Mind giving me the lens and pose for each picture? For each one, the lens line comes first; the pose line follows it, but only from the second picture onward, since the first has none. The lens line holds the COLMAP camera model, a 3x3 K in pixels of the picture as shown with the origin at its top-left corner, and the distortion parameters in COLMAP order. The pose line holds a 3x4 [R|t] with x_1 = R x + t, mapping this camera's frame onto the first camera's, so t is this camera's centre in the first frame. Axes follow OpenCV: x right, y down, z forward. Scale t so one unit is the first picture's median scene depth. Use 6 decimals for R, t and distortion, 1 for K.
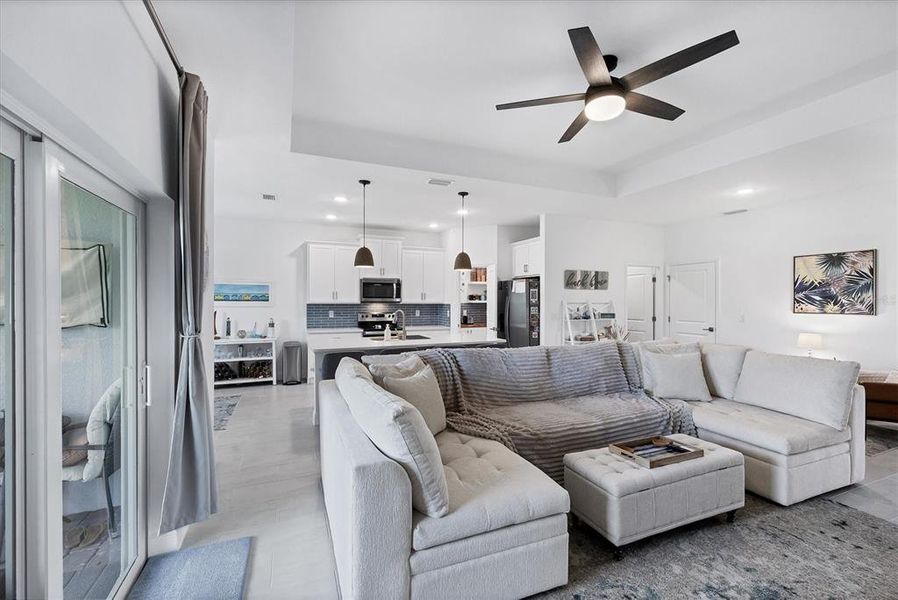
lens RADIAL K [[385.0, 0, 455.3], [0, 385.0, 299.0], [0, 0, 1]] dist [0.012940, -0.002957]
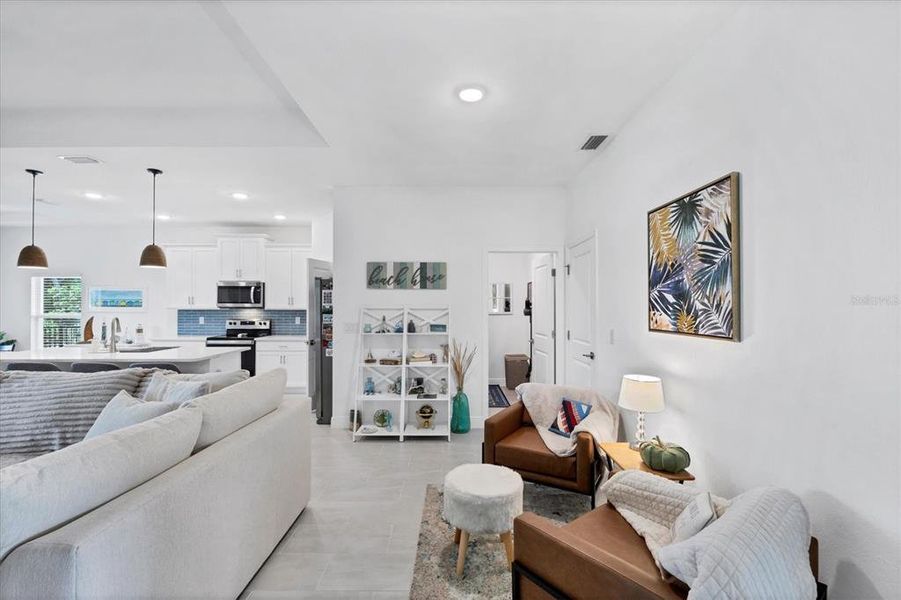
lens RADIAL K [[409.3, 0, 454.9], [0, 409.3, 299.5], [0, 0, 1]] dist [-0.008427, 0.000592]
pose [[0.919098, -0.008189, -0.393943, 0.710007], [0.003421, 0.999912, -0.012804, 0.003021], [0.394014, 0.010420, 0.919046, 0.371100]]
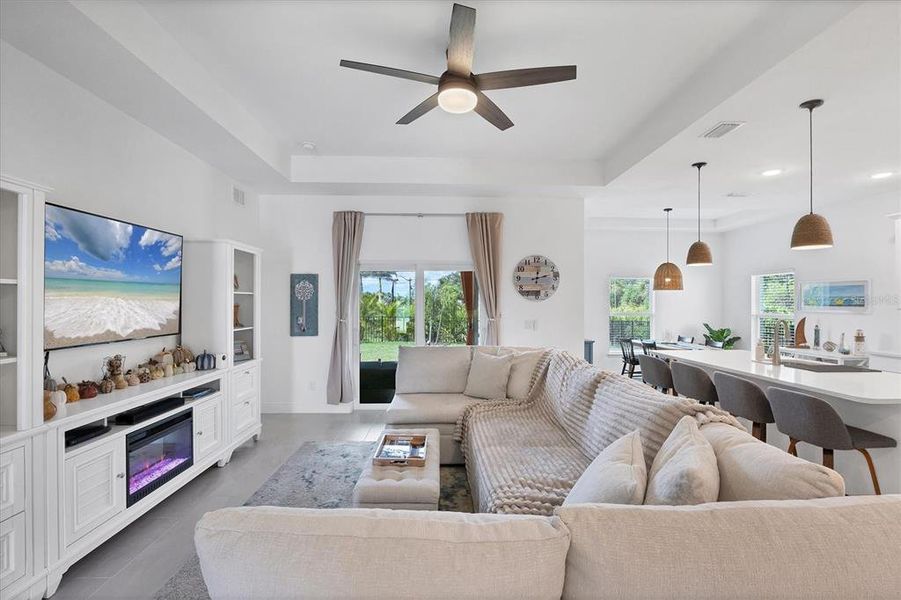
lens RADIAL K [[409.3, 0, 458.2], [0, 409.3, 303.1], [0, 0, 1]] dist [-0.008427, 0.000592]
pose [[-0.360981, -0.002083, -0.932571, 0.556879], [-0.003468, 0.999994, -0.000891, 0.002585], [0.932567, 0.002913, -0.360986, 0.583107]]
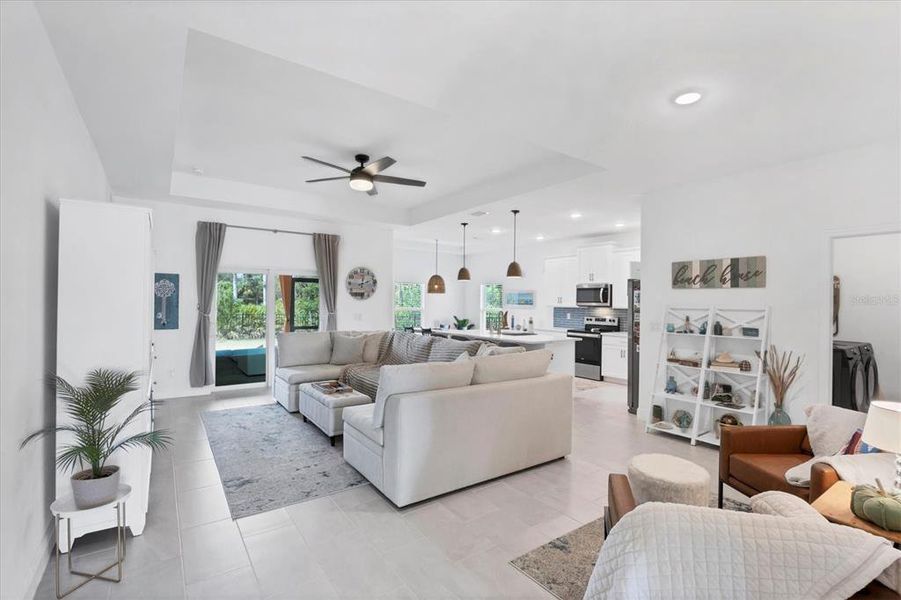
lens RADIAL K [[409.3, 0, 447.6], [0, 409.3, 300.8], [0, 0, 1]] dist [-0.008427, 0.000592]
pose [[0.204615, -0.004528, -0.978832, 0.919127], [-0.010292, 0.999924, -0.006777, 0.004755], [0.978789, 0.011461, 0.204552, 0.431039]]
